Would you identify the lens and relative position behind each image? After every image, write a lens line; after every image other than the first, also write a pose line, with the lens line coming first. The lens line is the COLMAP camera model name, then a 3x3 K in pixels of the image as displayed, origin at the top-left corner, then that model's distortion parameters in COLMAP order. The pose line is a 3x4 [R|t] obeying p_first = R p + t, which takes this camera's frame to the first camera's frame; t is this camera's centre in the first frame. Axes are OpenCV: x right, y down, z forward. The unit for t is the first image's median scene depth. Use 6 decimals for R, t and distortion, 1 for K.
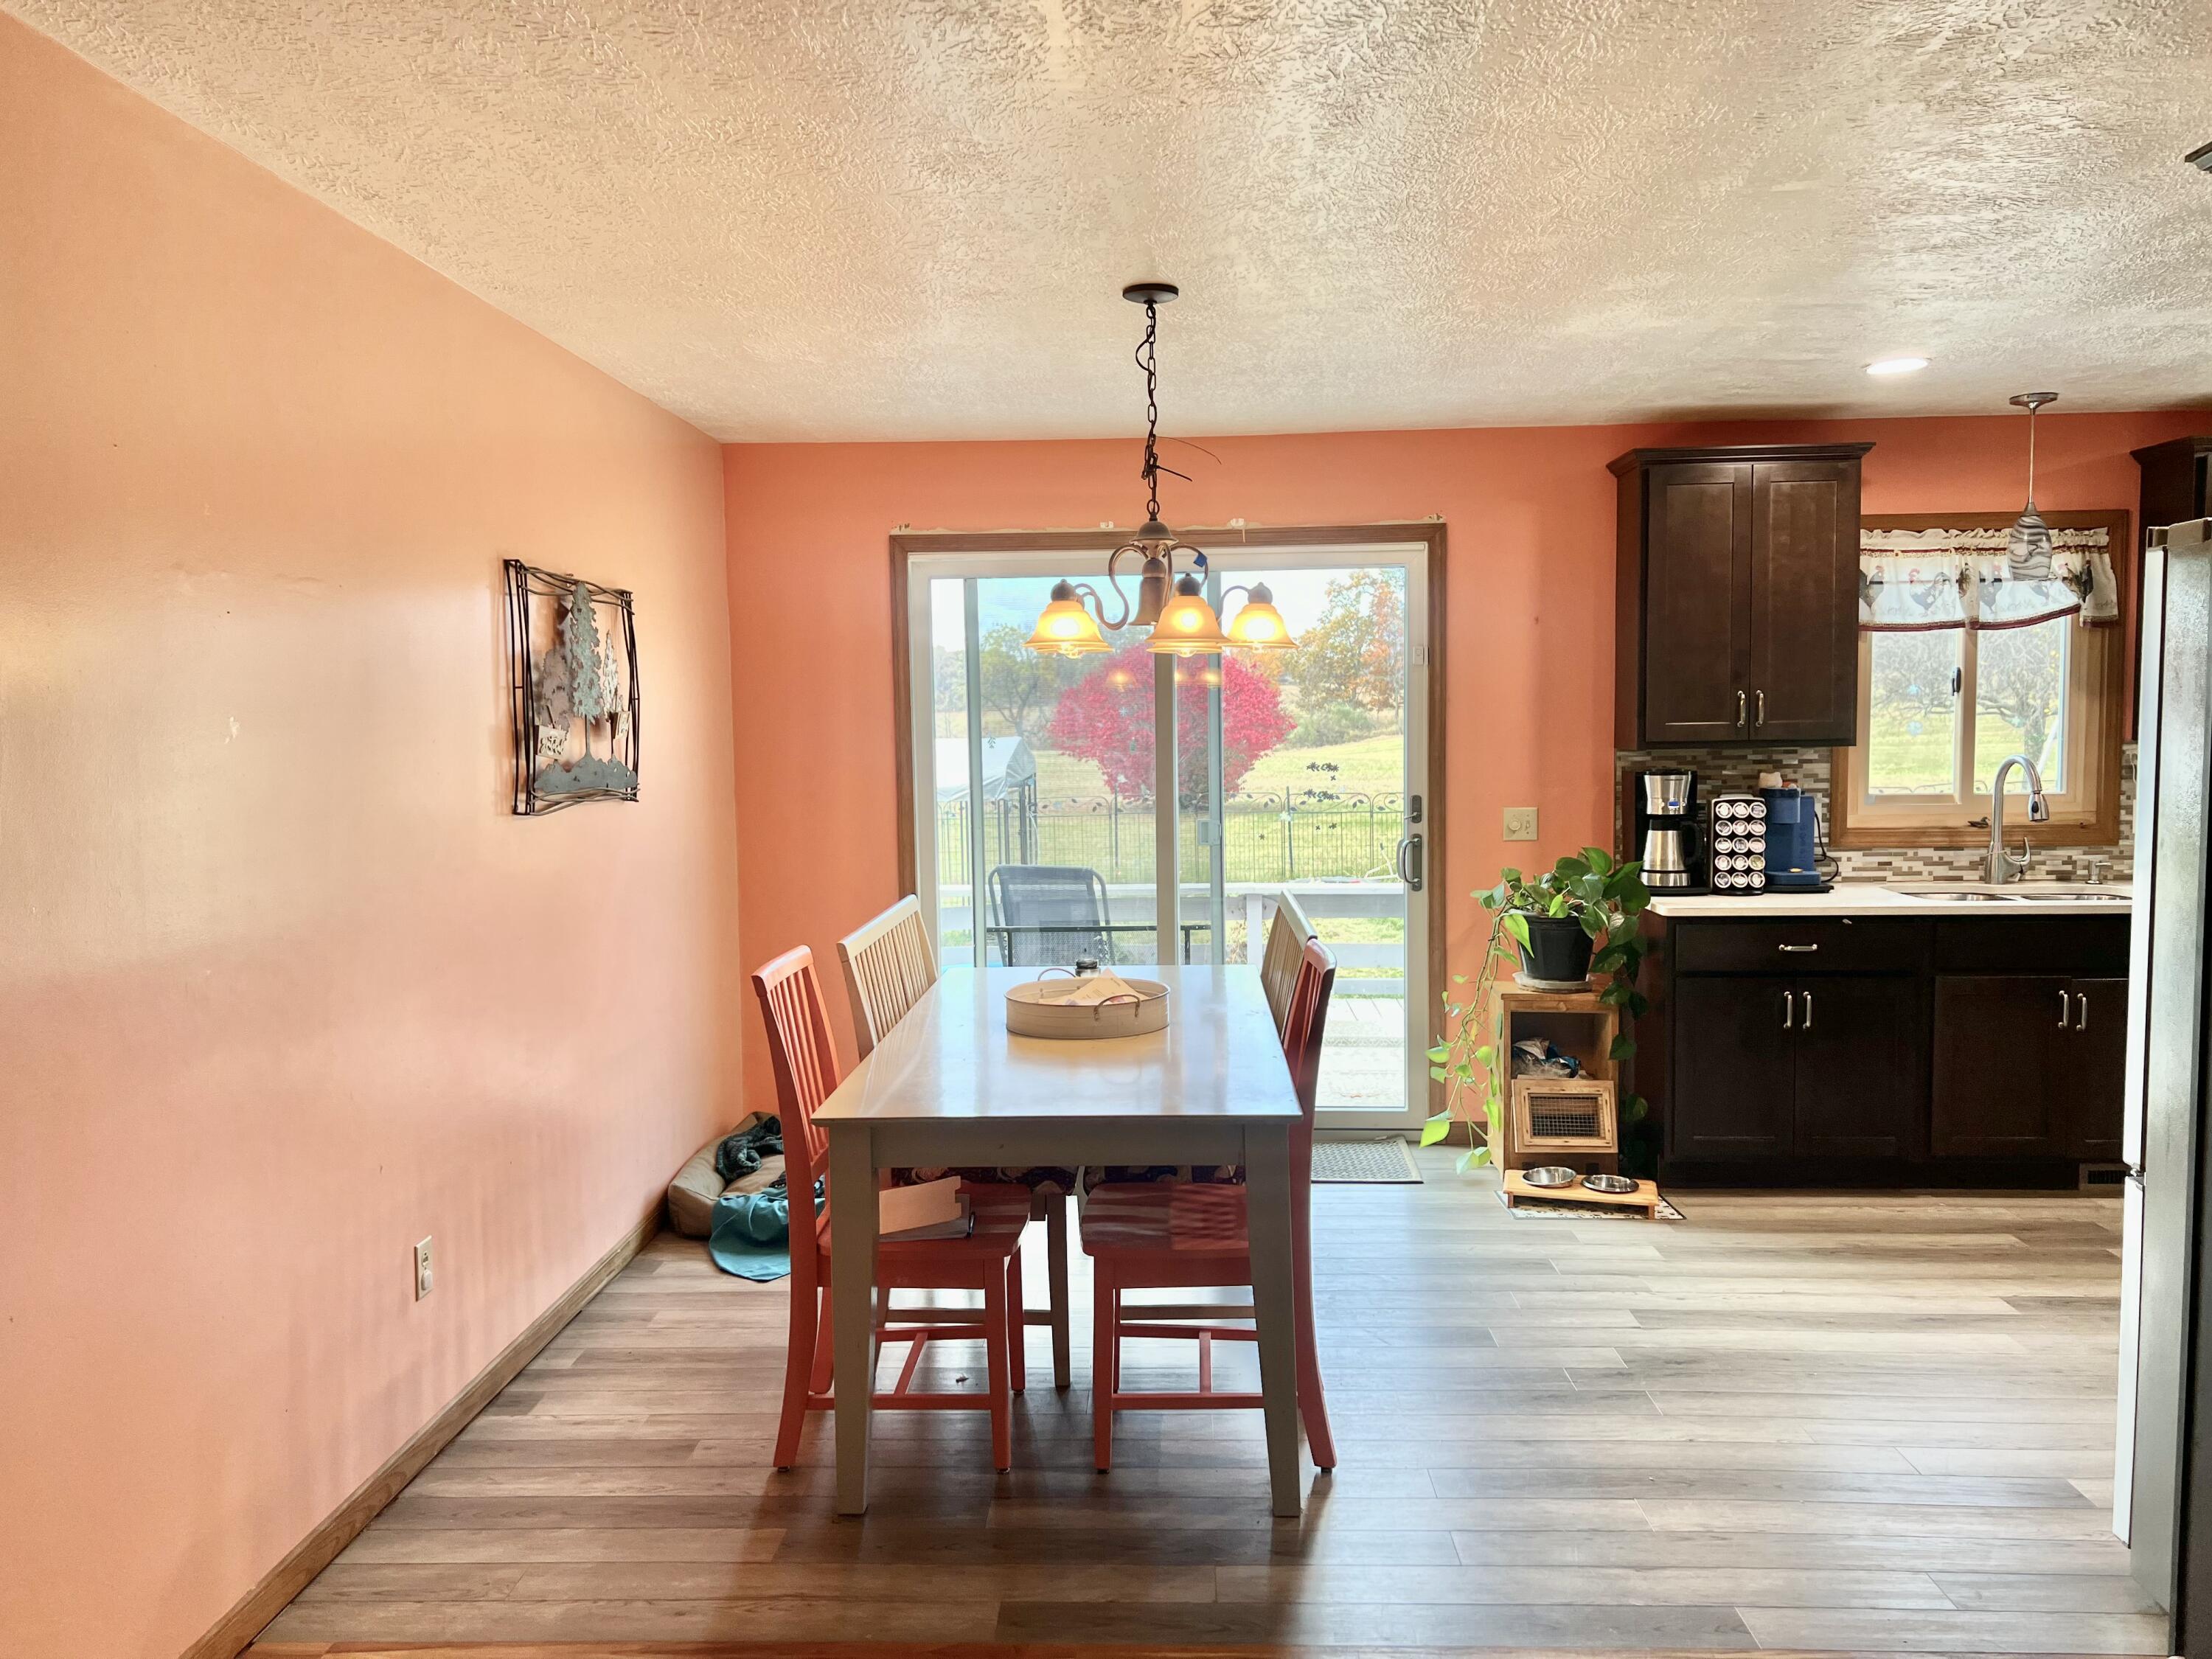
lens RADIAL K [[1663.7, 0, 1106.3], [0, 1663.7, 833.2], [0, 0, 1]] dist [0.049957, -0.016545]
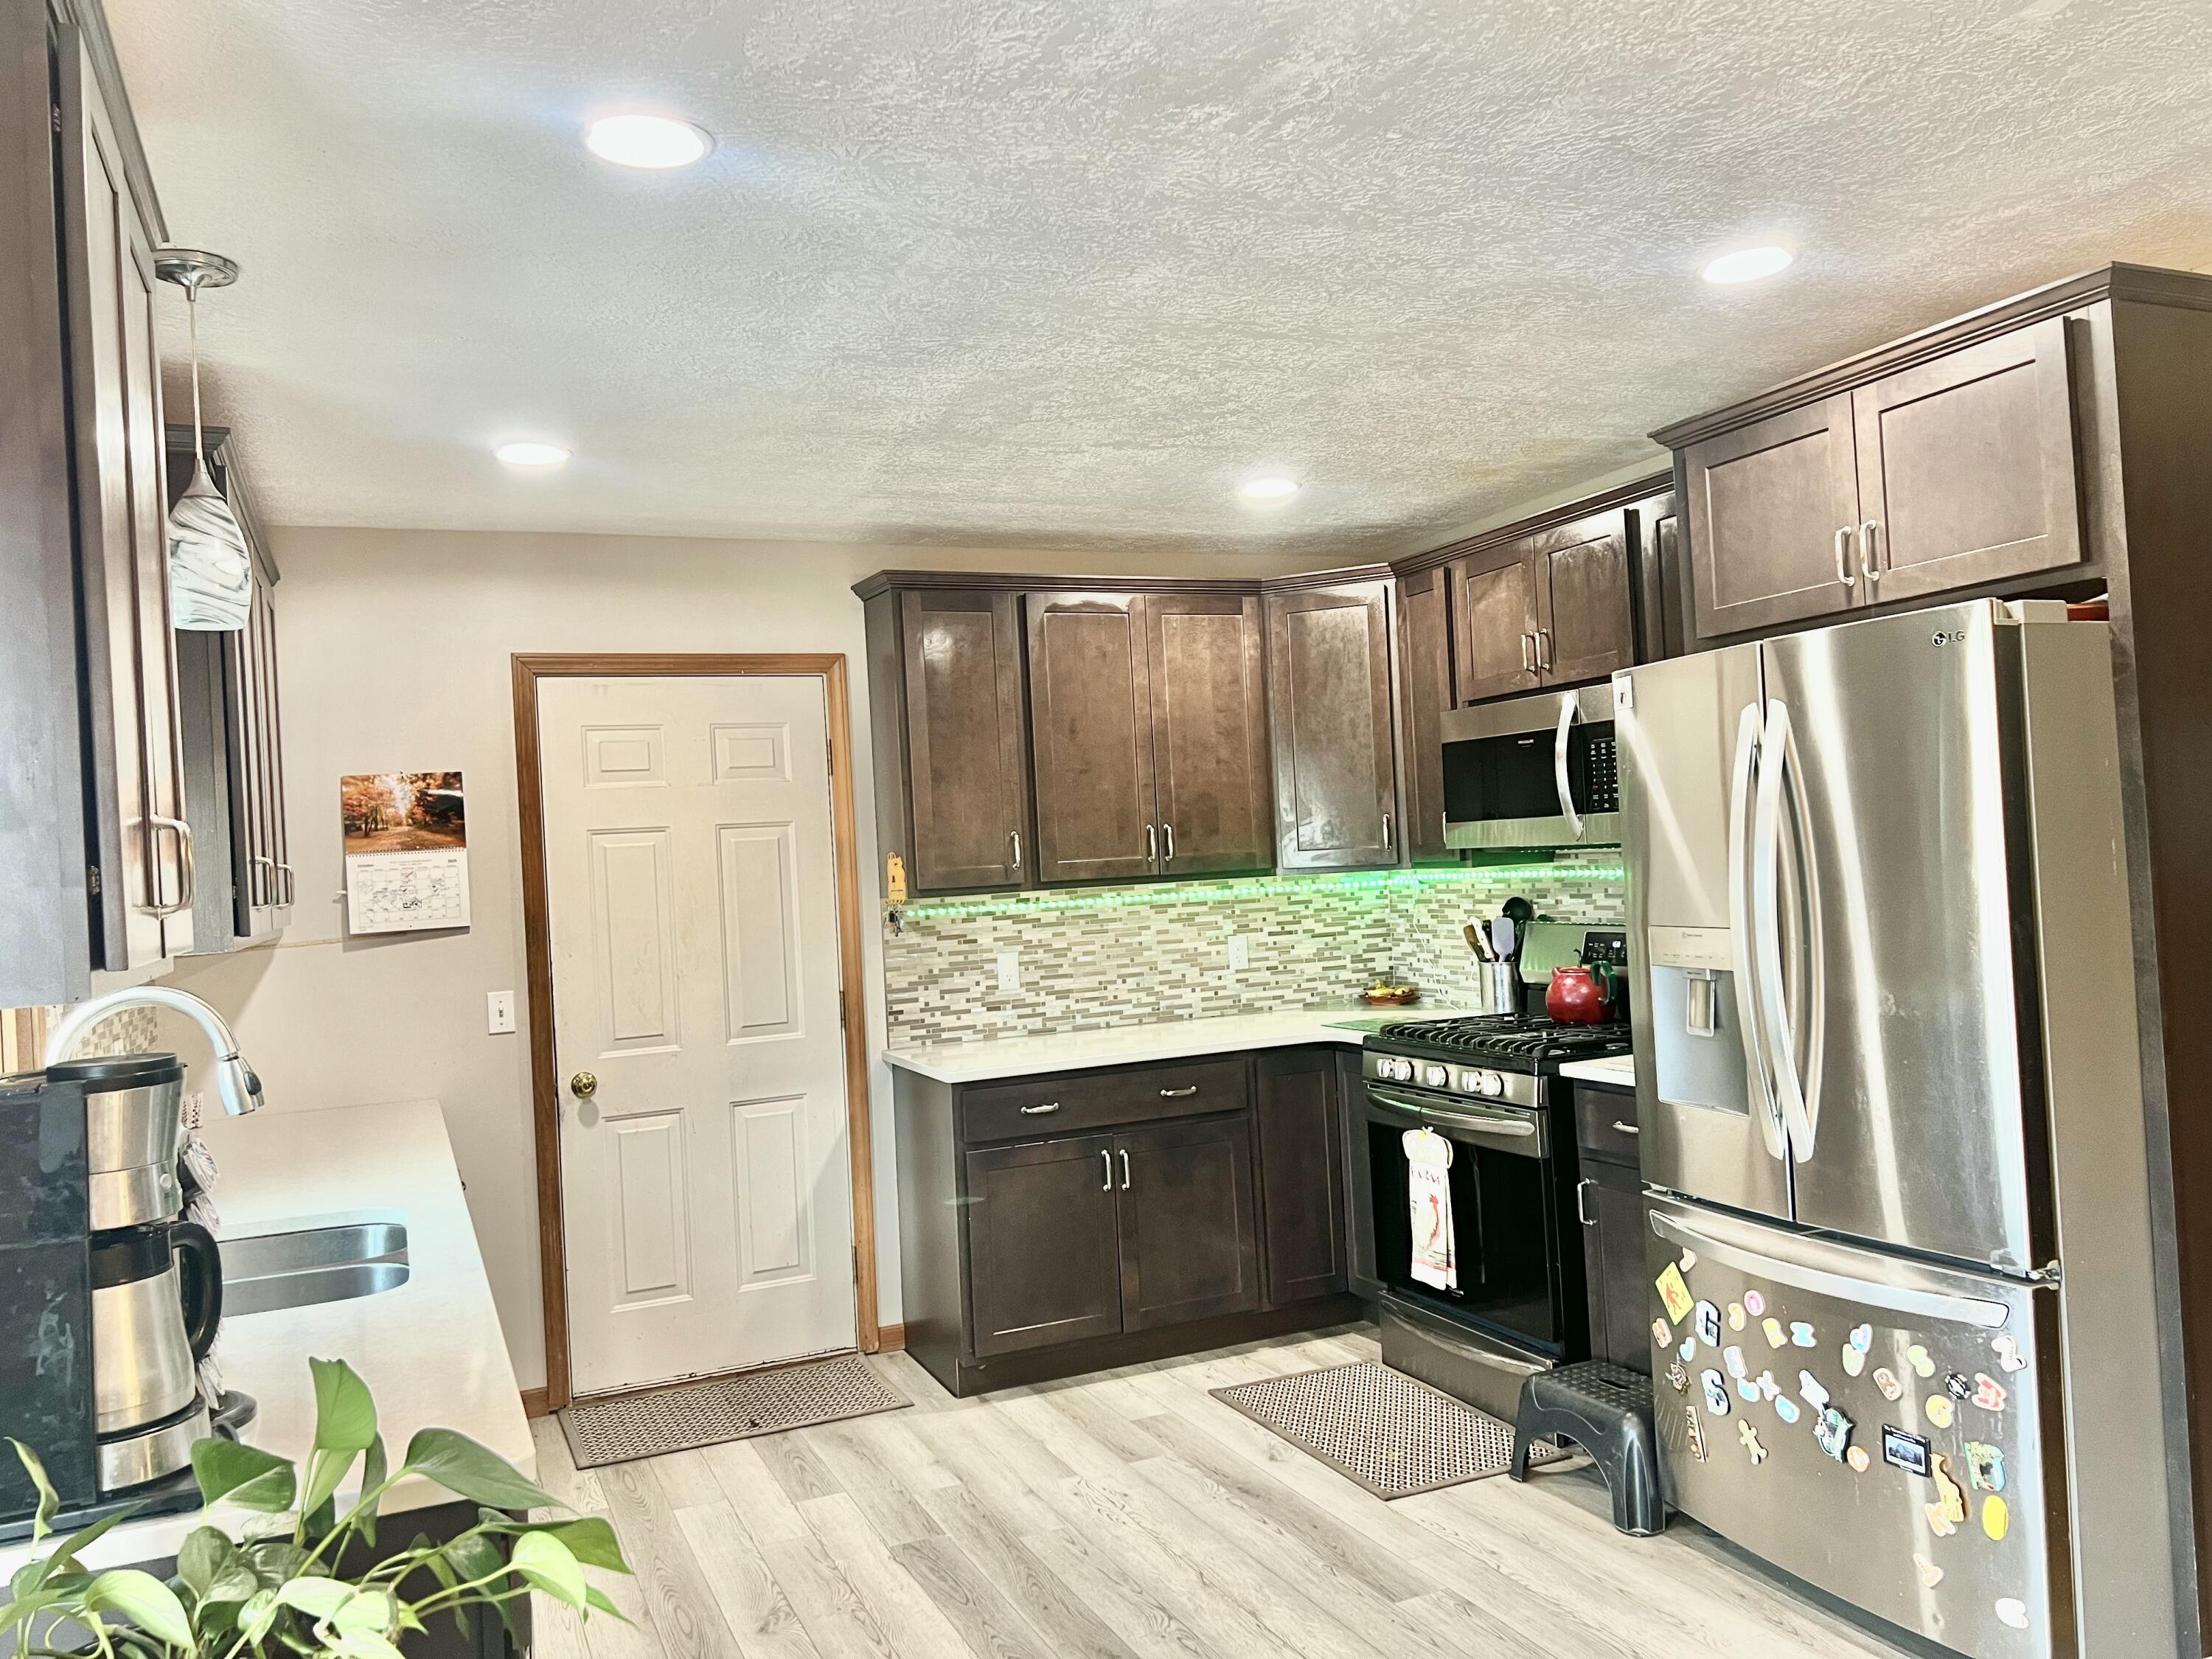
lens RADIAL K [[1663.7, 0, 1102.2], [0, 1663.7, 838.2], [0, 0, 1]] dist [0.049957, -0.016545]
pose [[-0.436865, 0.050428, 0.898112, -0.010354], [0.125873, 0.992031, 0.005526, -0.058224], [-0.890676, 0.115463, -0.439732, 0.965559]]
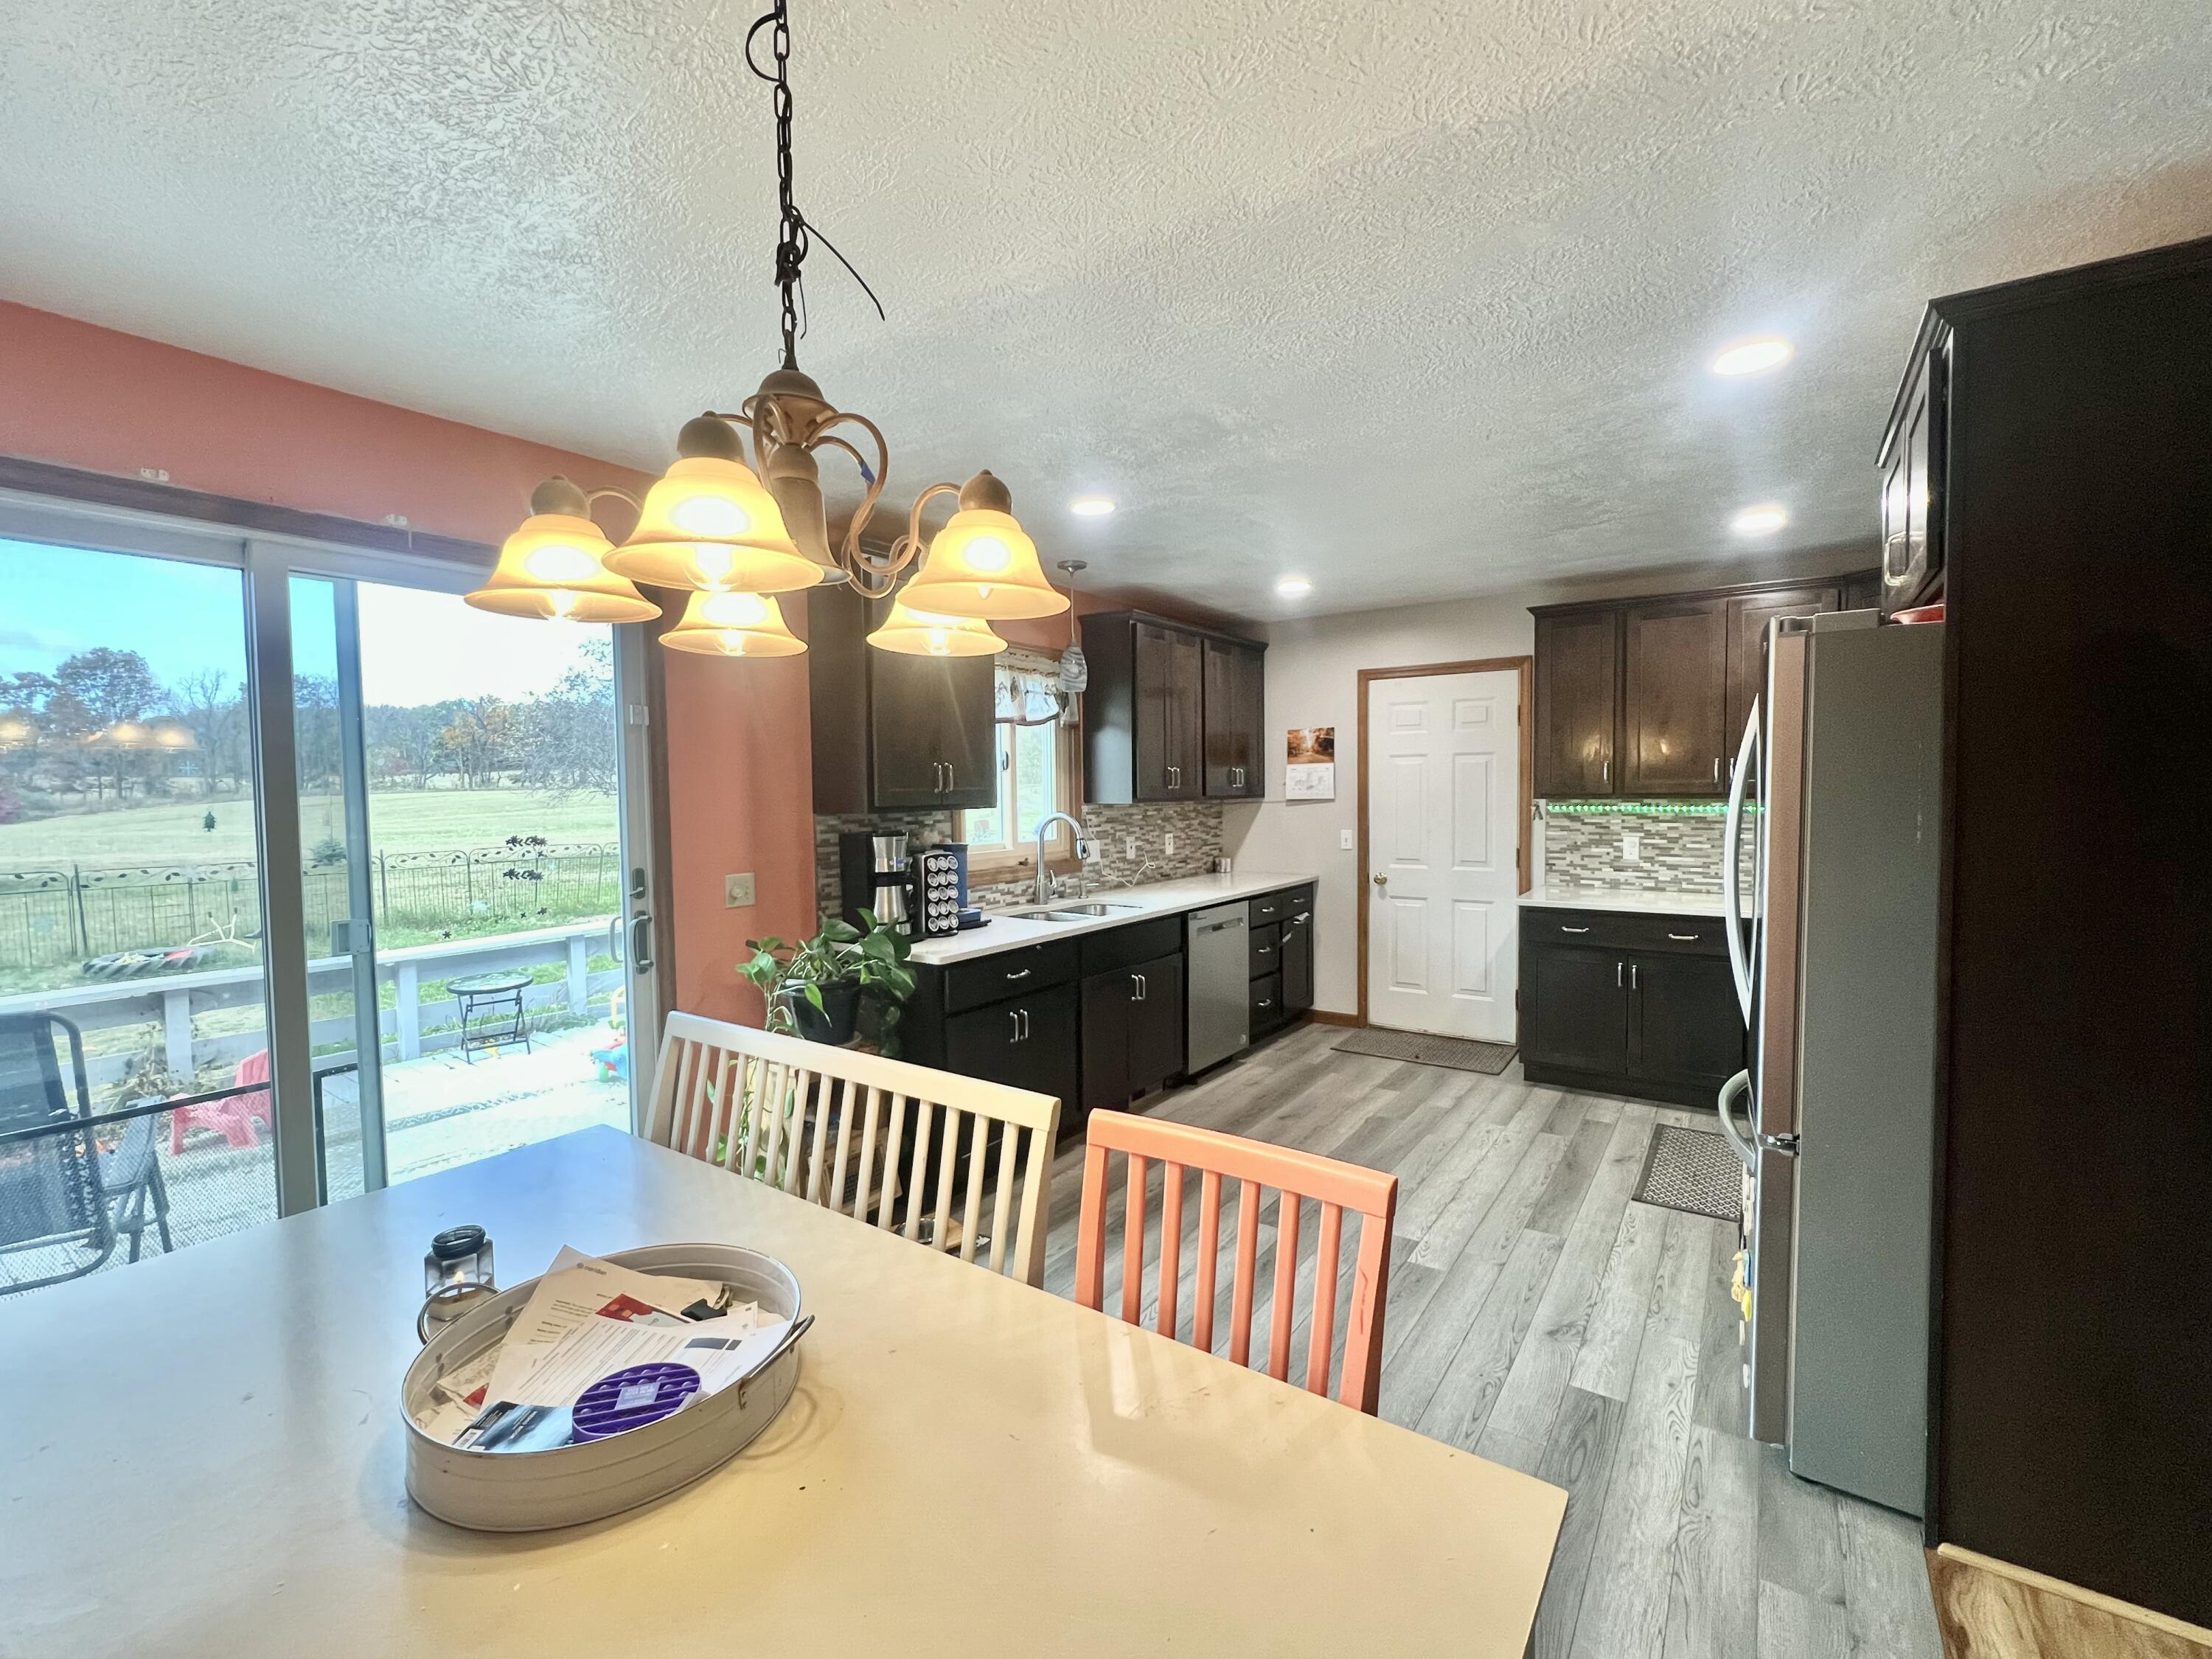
lens RADIAL K [[947.2, 0, 1107.7], [0, 947.2, 823.9], [0, 0, 1]] dist [-0.001868, -0.000295]
pose [[0.533841, -0.025586, 0.845198, -0.119508], [0.061965, 0.998038, -0.008925, -0.028027], [-0.843311, 0.057137, 0.534379, 0.536722]]
